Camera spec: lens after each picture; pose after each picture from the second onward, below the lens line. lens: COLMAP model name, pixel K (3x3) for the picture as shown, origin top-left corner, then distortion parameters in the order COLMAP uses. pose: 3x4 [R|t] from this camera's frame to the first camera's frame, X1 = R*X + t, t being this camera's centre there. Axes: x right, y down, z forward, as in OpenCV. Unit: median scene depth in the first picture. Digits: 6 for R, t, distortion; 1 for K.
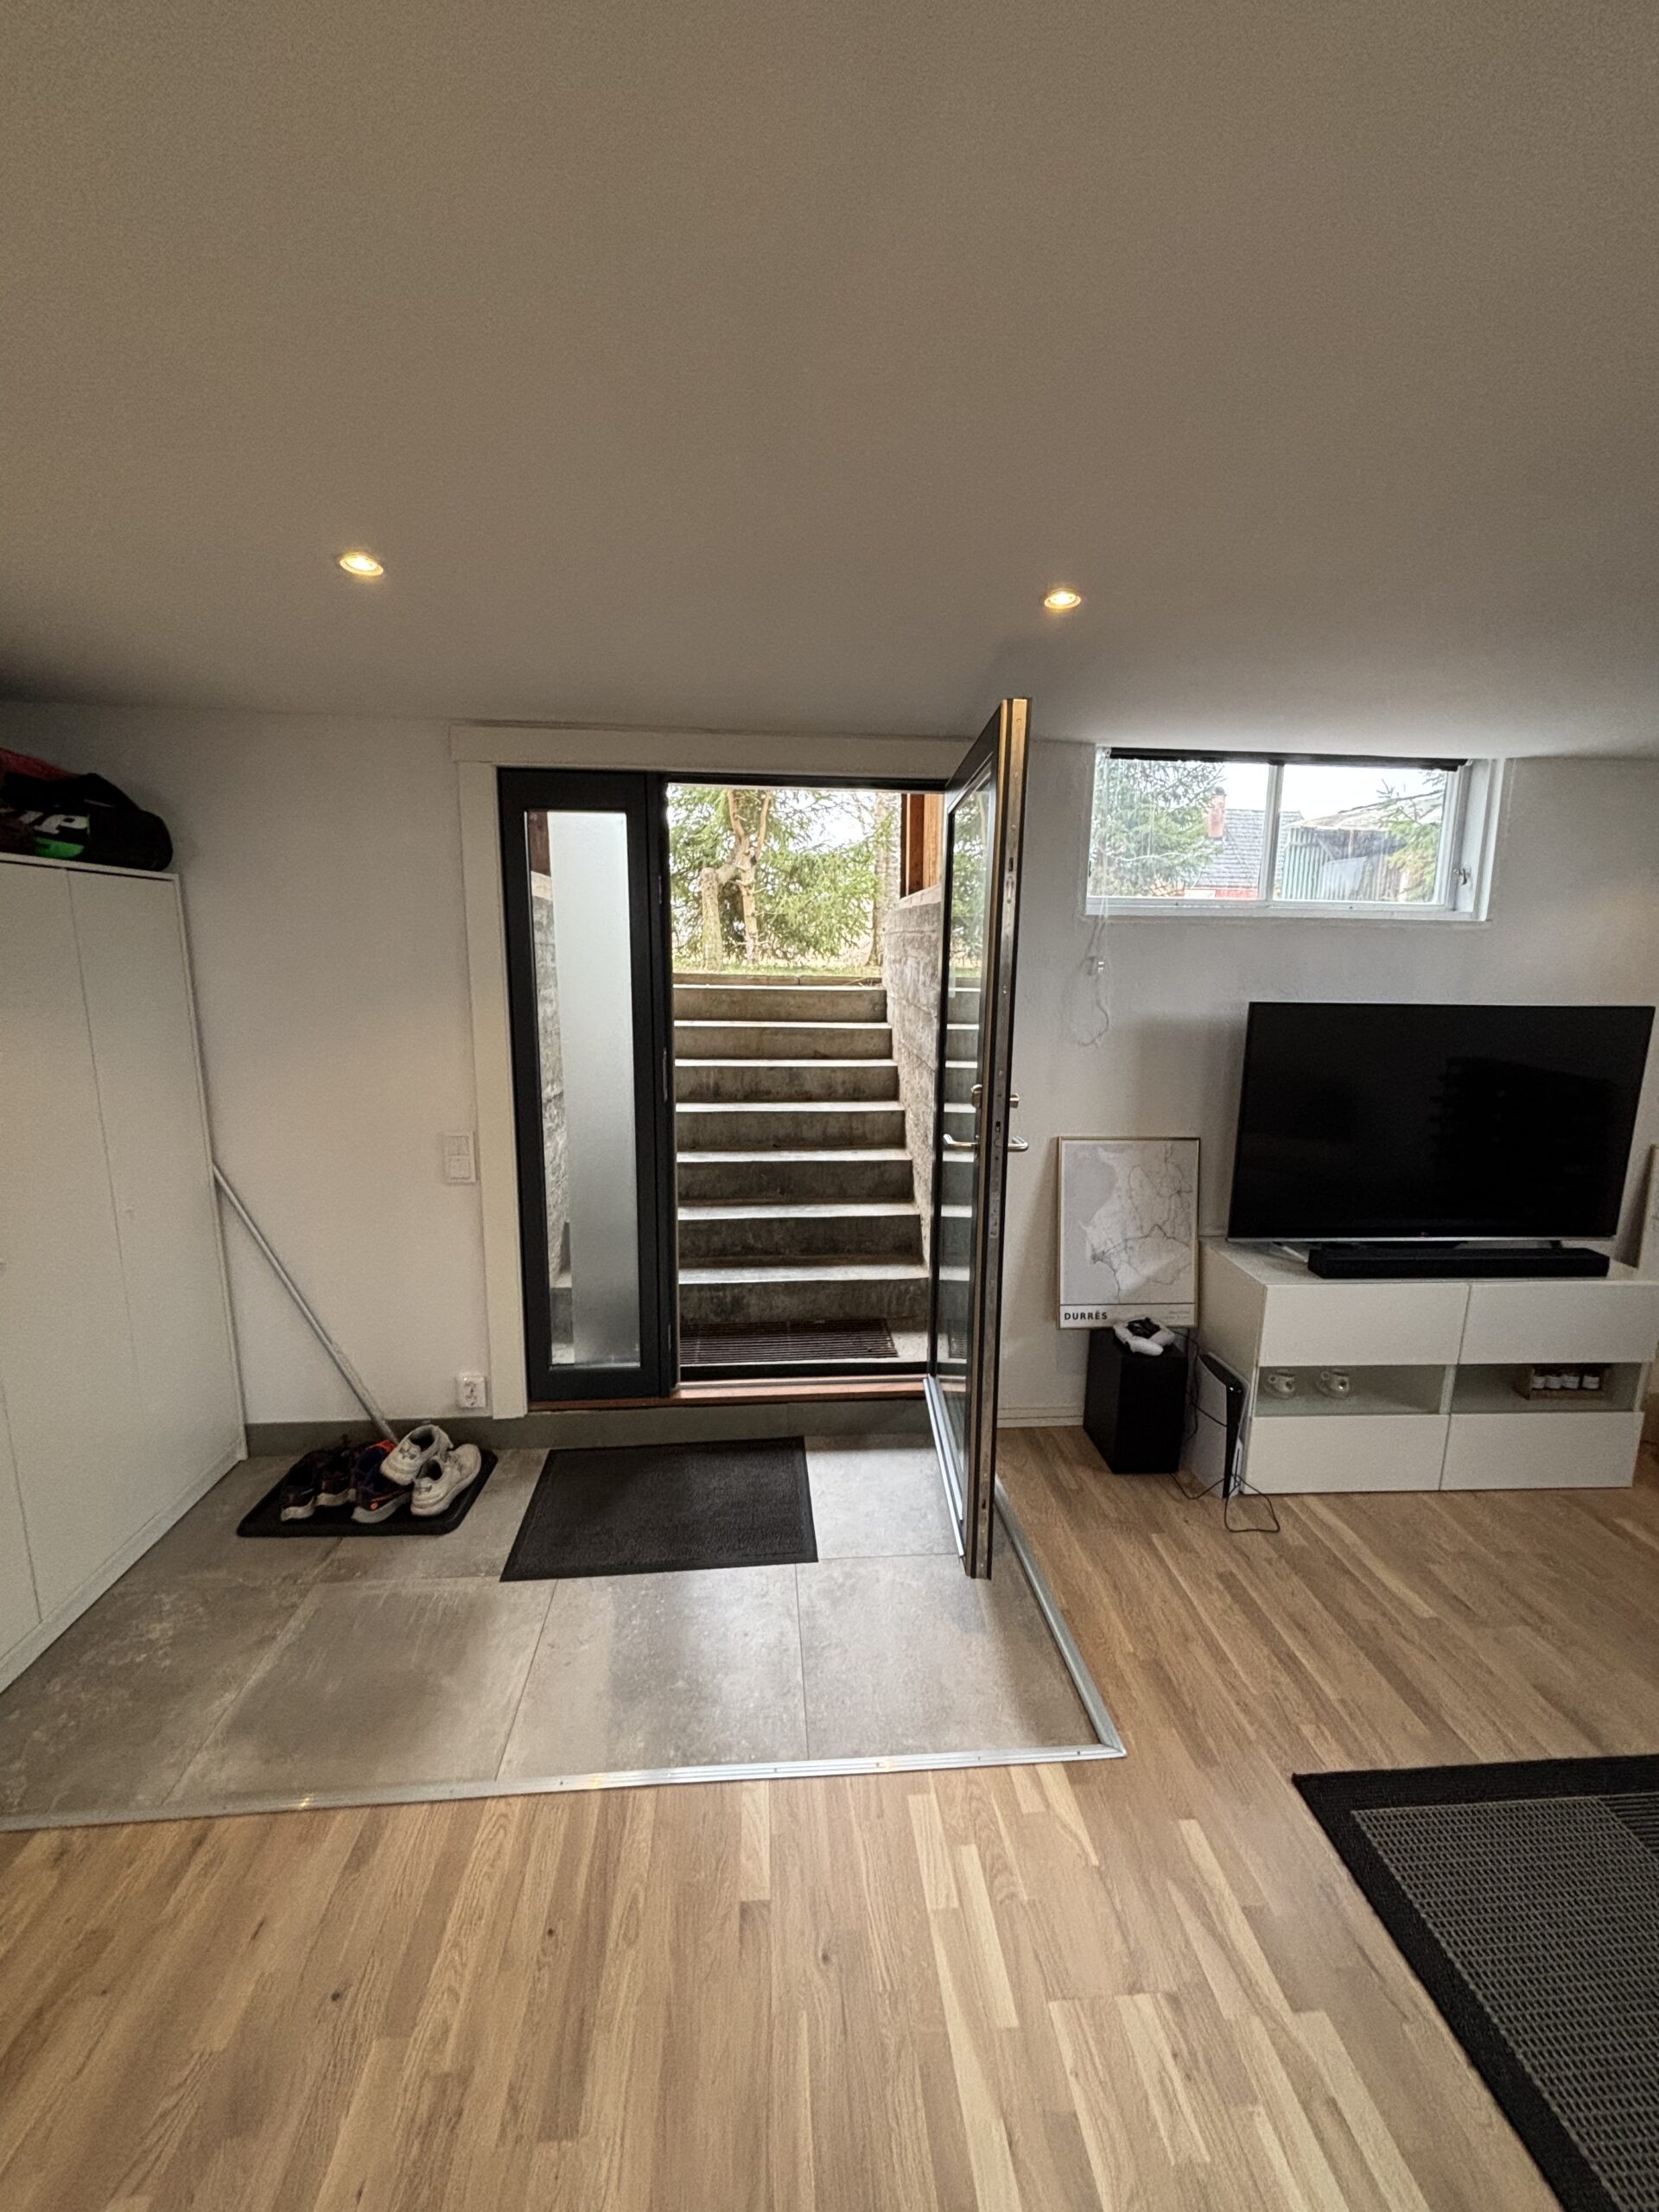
lens RADIAL K [[886.9, 0, 828.0], [0, 886.9, 1096.0], [0, 0, 1]] dist [-0.003354, -0.000215]
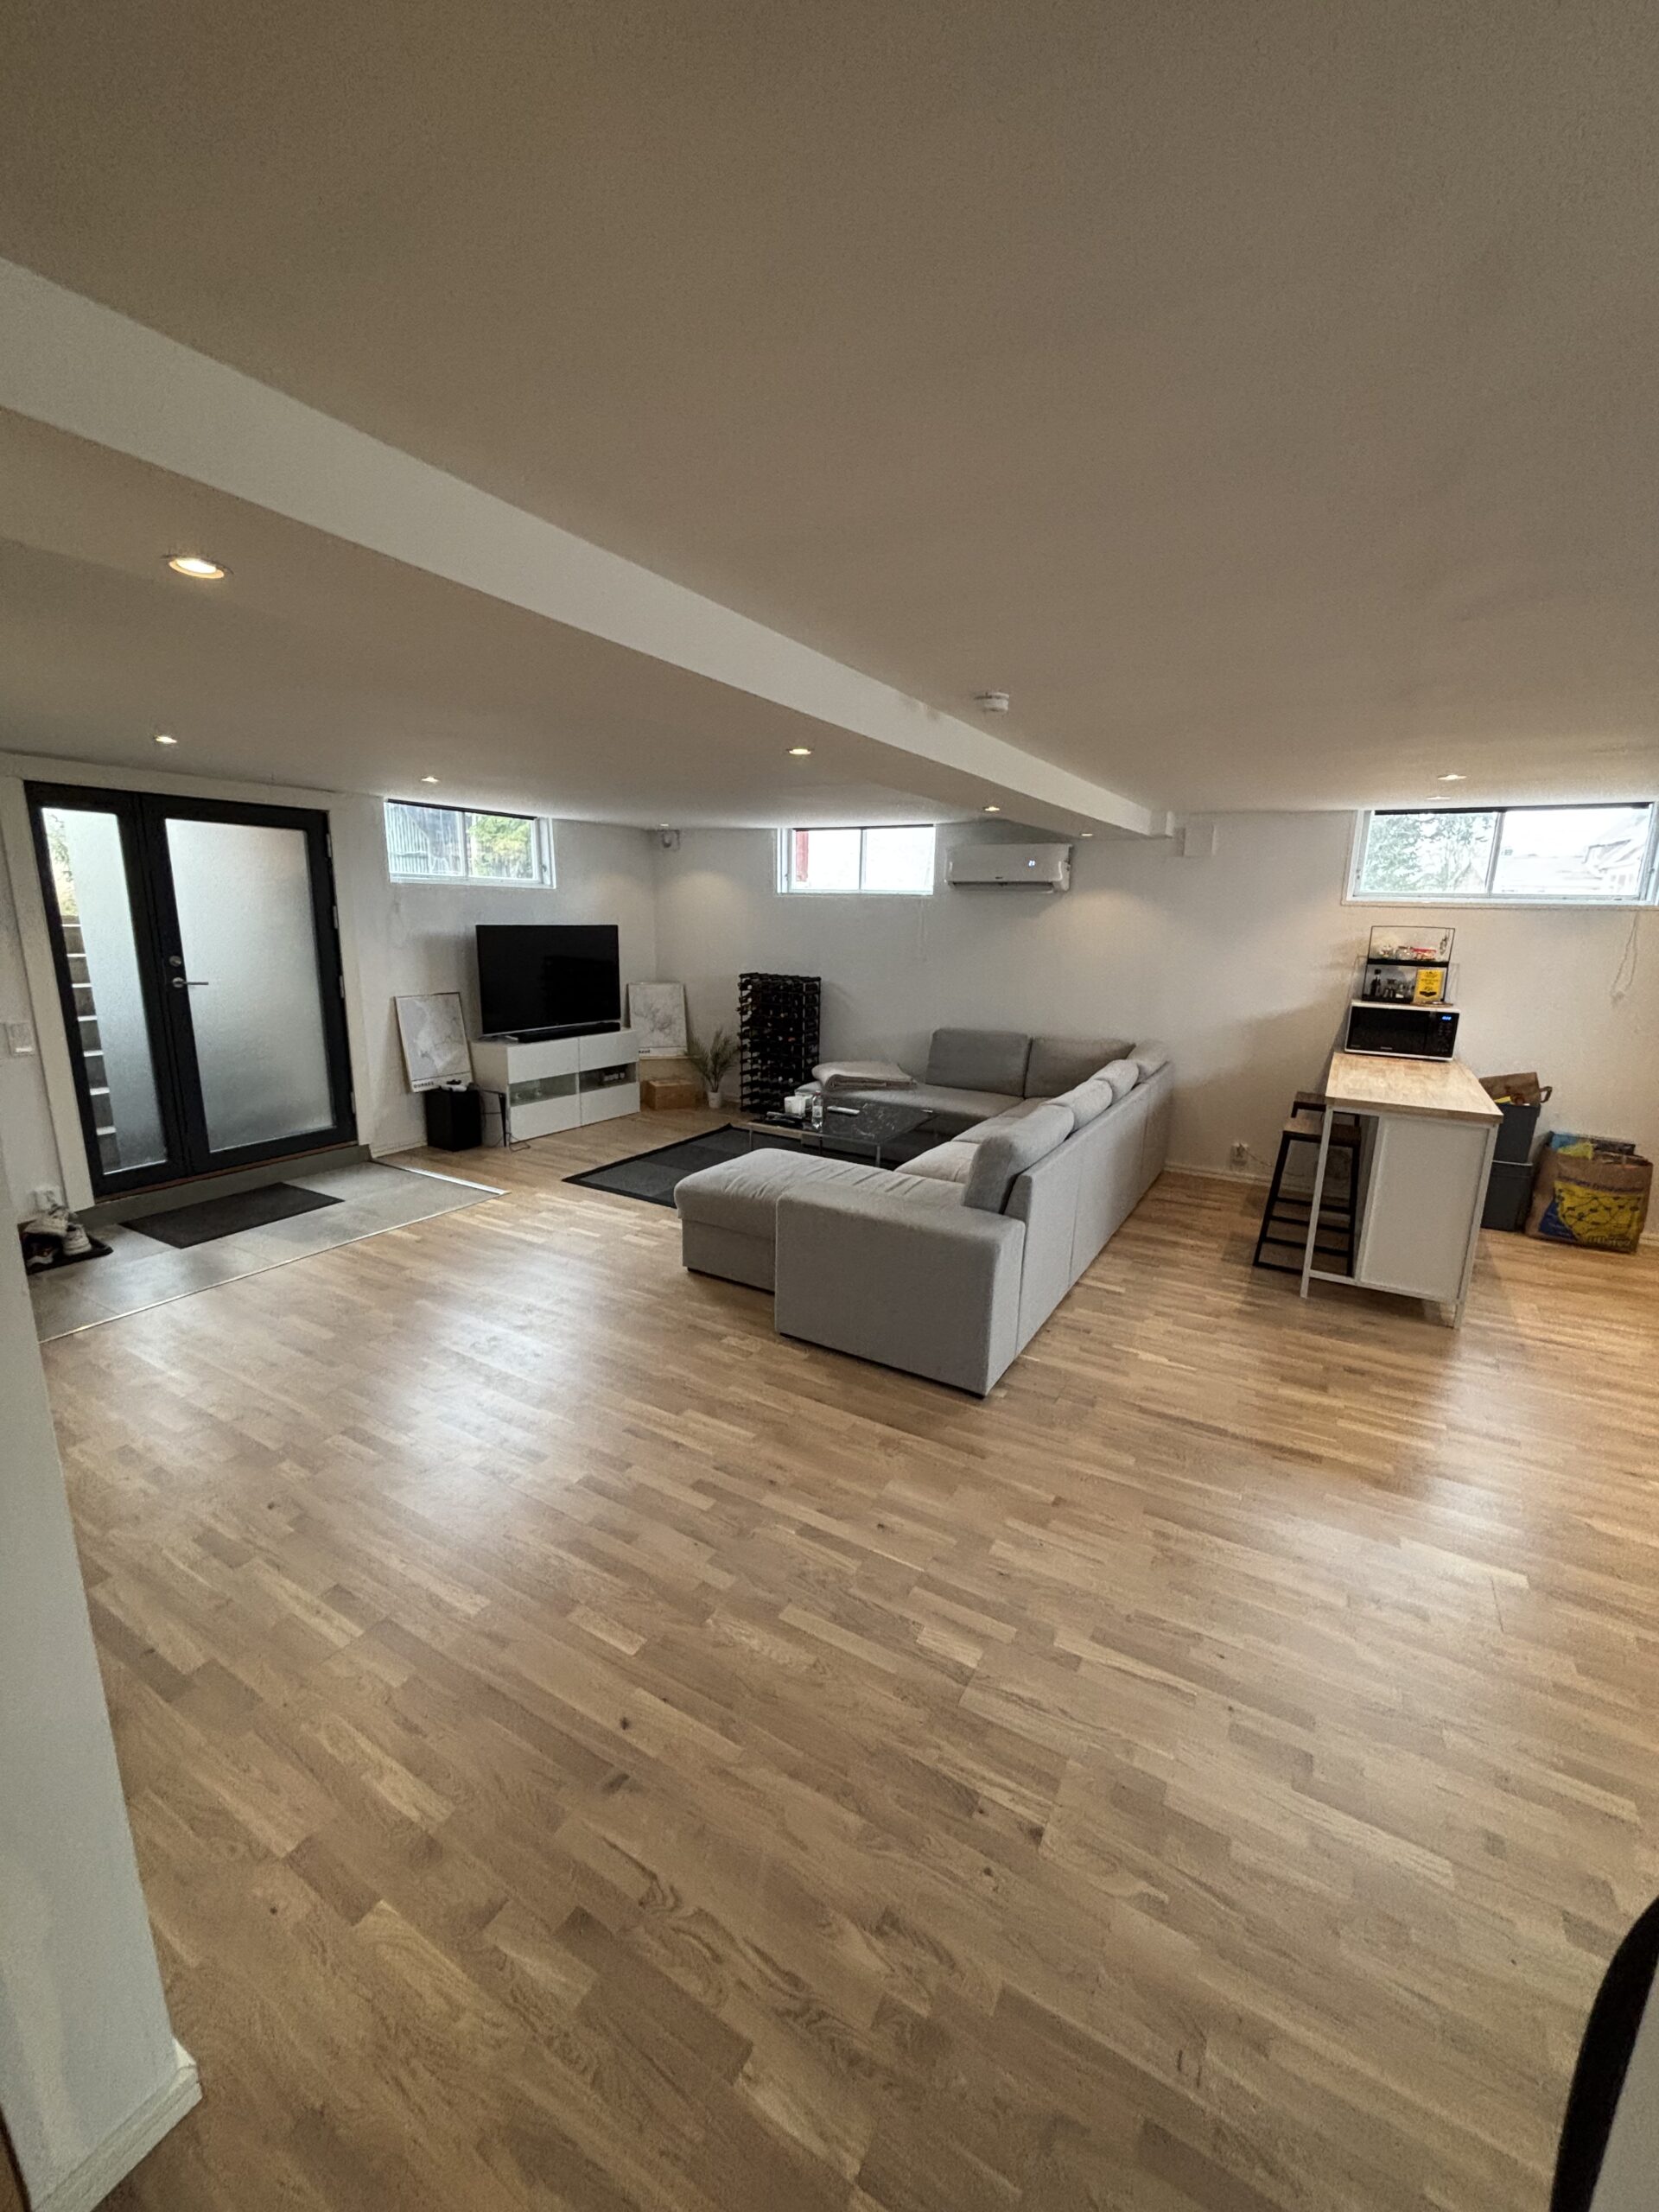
lens RADIAL K [[875.0, 0, 831.8], [0, 875.0, 1087.4], [0, 0, 1]] dist [0.014173, -0.000030]
pose [[0.566456, -0.168498, 0.806682, -0.905733], [0.123977, 0.985157, 0.118721, 0.150448], [-0.814713, 0.032759, 0.578938, -1.033823]]
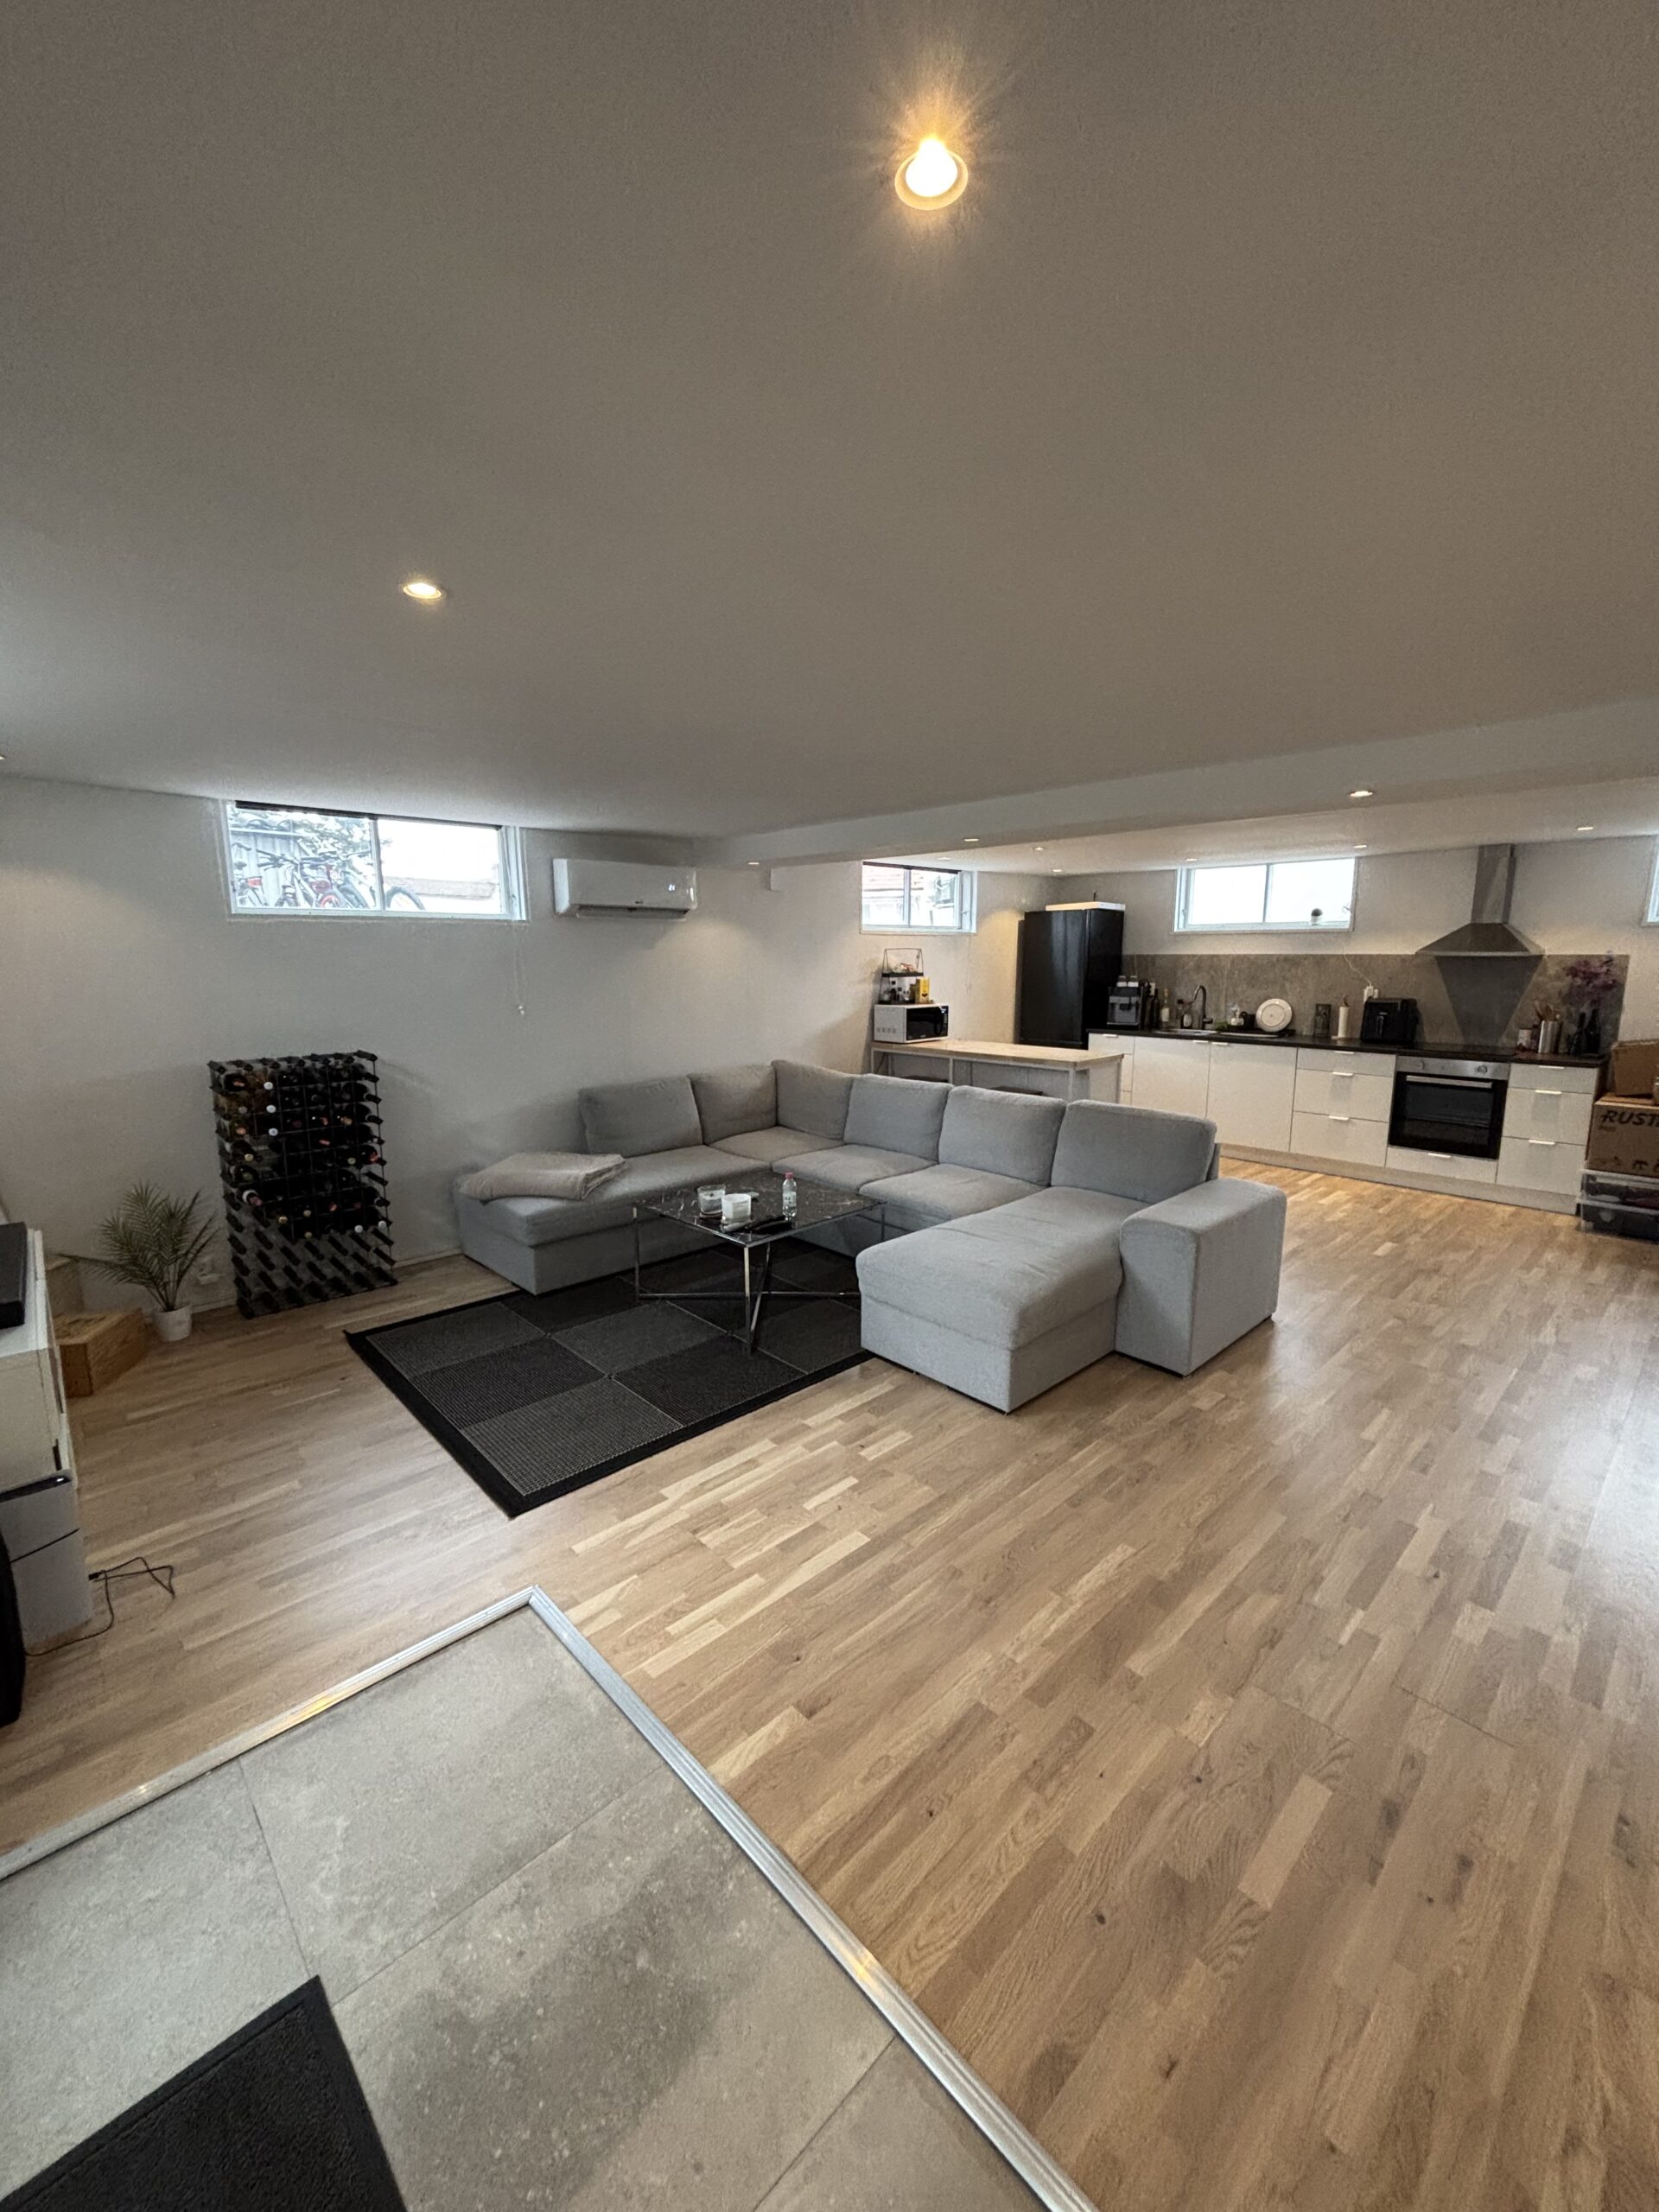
lens RADIAL K [[886.9, 0, 828.0], [0, 886.9, 1096.0], [0, 0, 1]] dist [-0.003354, -0.000215]
pose [[-0.622821, -0.141938, 0.769381, -0.553978], [0.122537, 0.953571, 0.275113, -0.146214], [-0.772708, 0.265624, -0.576512, 0.860327]]
